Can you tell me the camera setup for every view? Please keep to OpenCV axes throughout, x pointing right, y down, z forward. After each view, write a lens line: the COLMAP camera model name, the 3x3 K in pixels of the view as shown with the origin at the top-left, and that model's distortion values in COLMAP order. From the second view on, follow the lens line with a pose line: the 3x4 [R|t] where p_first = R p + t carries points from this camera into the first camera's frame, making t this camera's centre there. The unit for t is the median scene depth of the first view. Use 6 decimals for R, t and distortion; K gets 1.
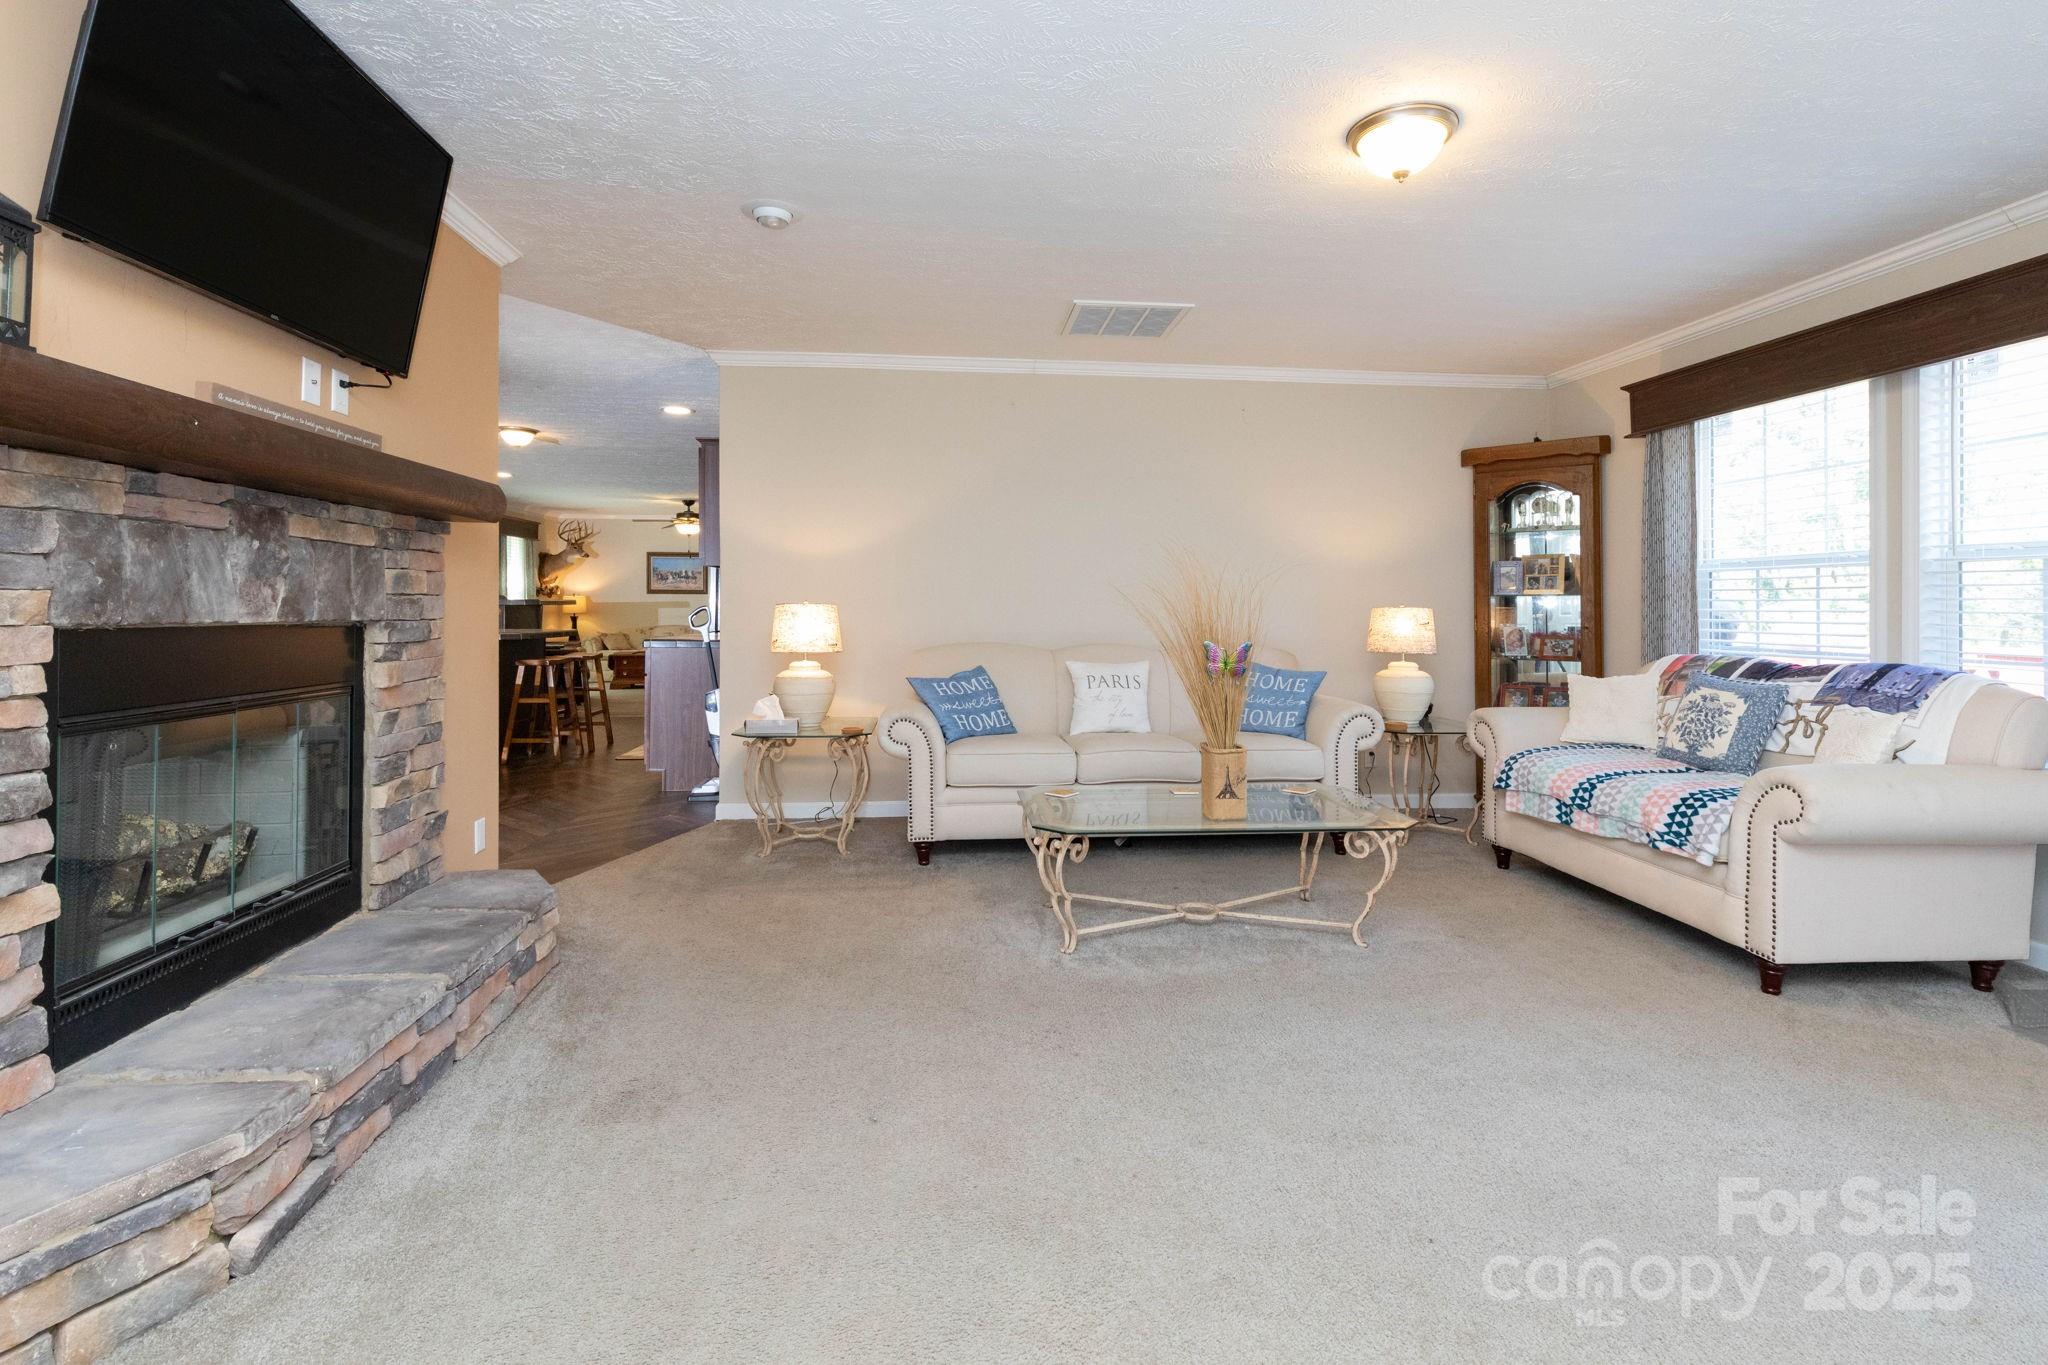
lens RADIAL K [[956.9, 0, 1024.0], [0, 956.9, 595.0], [0, 0, 1]] dist [0.002024, 0.000468]
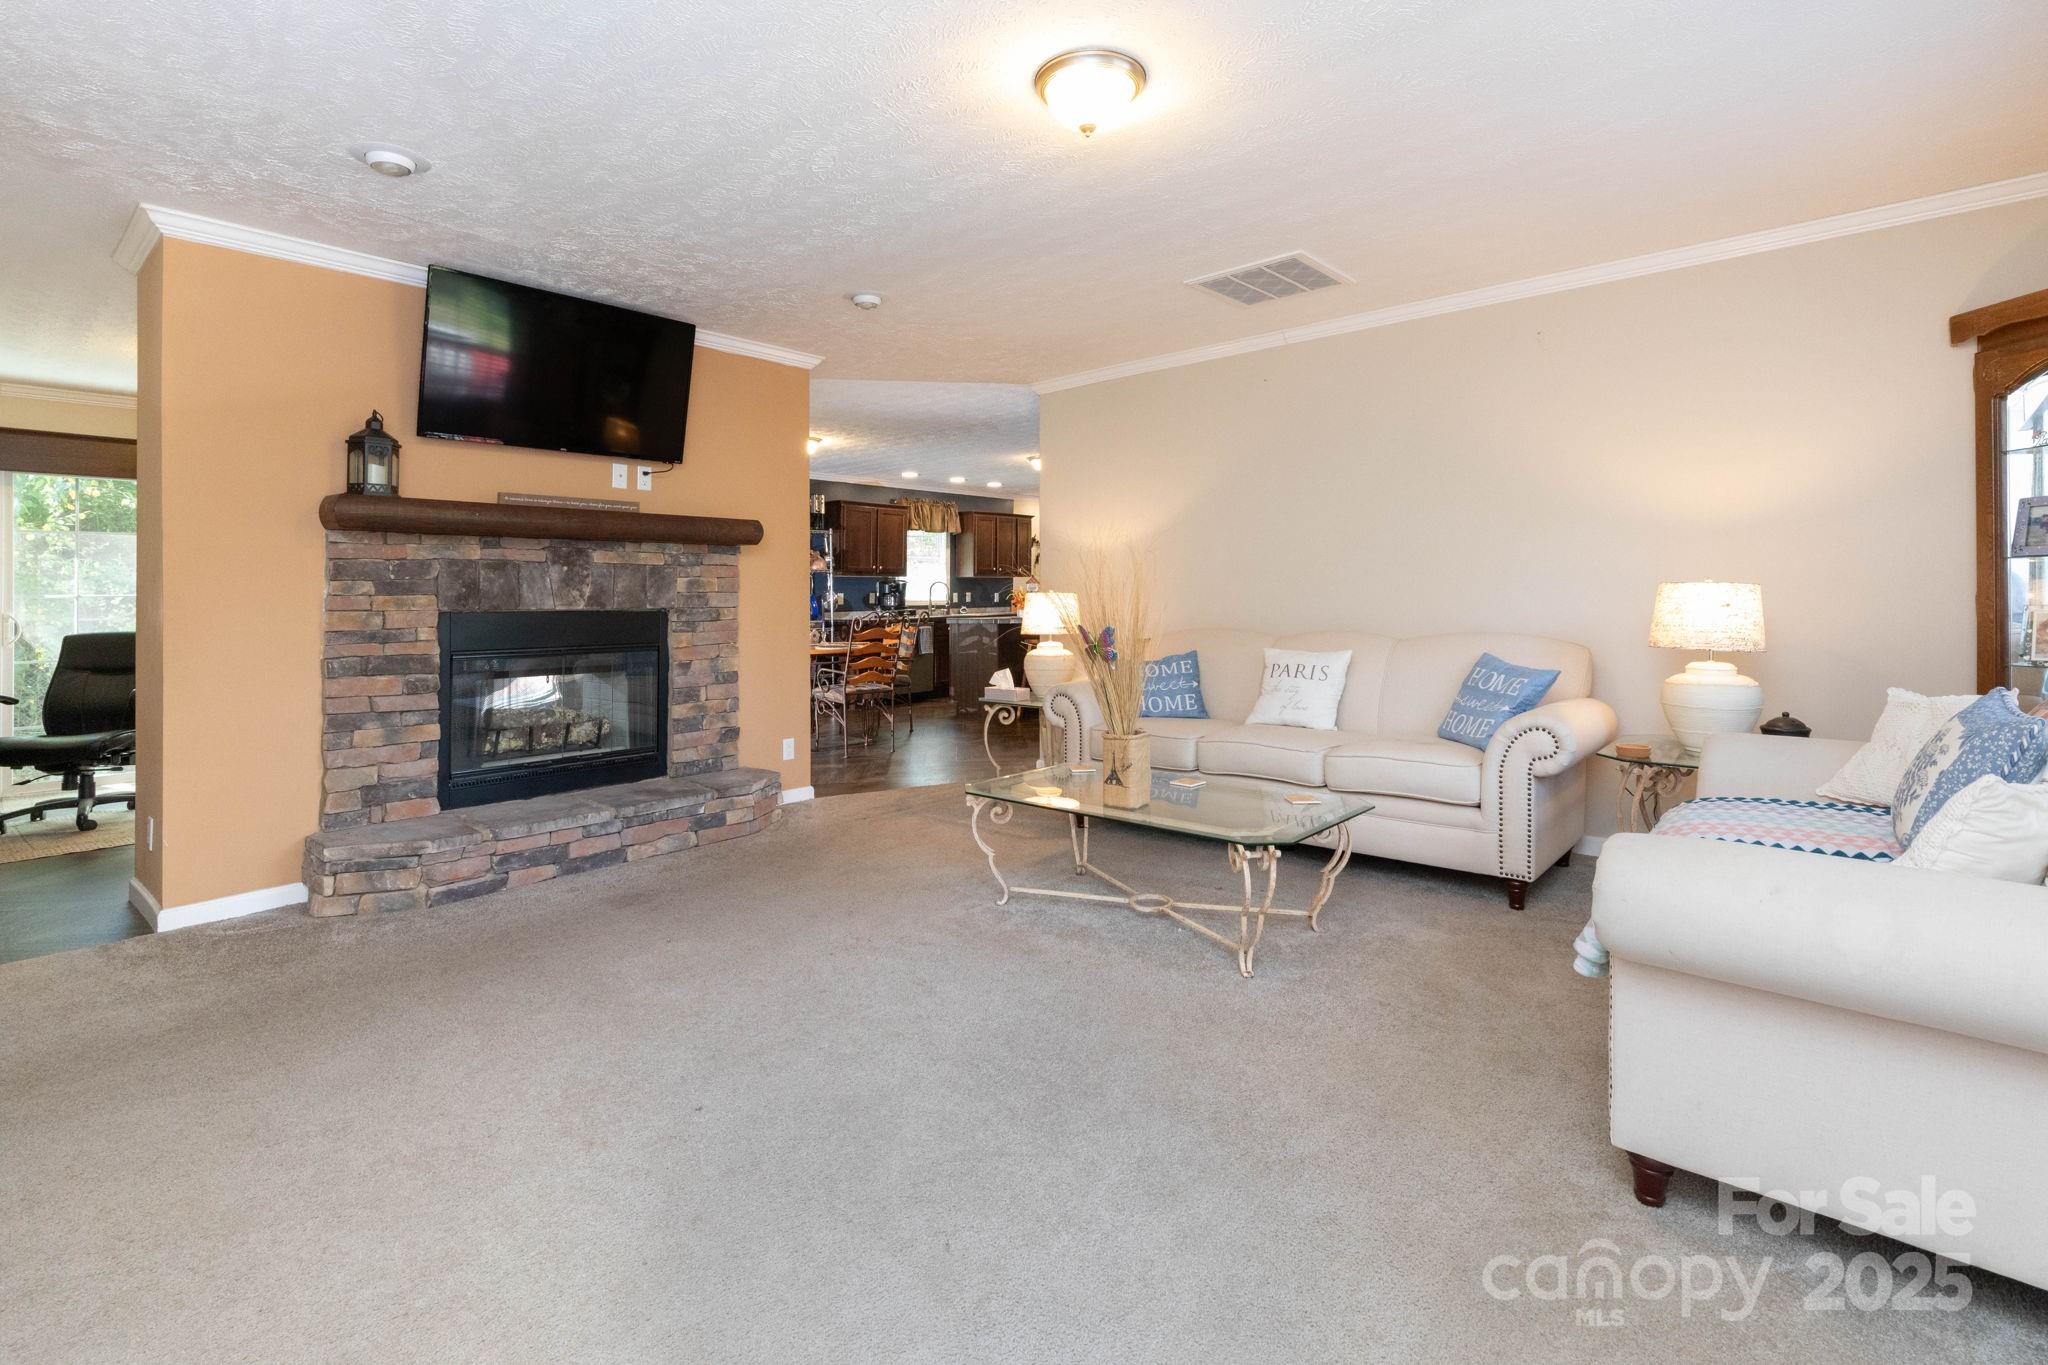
lens RADIAL K [[956.9, 0, 1024.0], [0, 956.9, 595.0], [0, 0, 1]] dist [0.002024, 0.000468]
pose [[0.673901, -0.015978, -0.738649, 1.005345], [0.023849, 0.999716, 0.000133, 0.017954], [0.738437, -0.017705, 0.674090, 0.313775]]
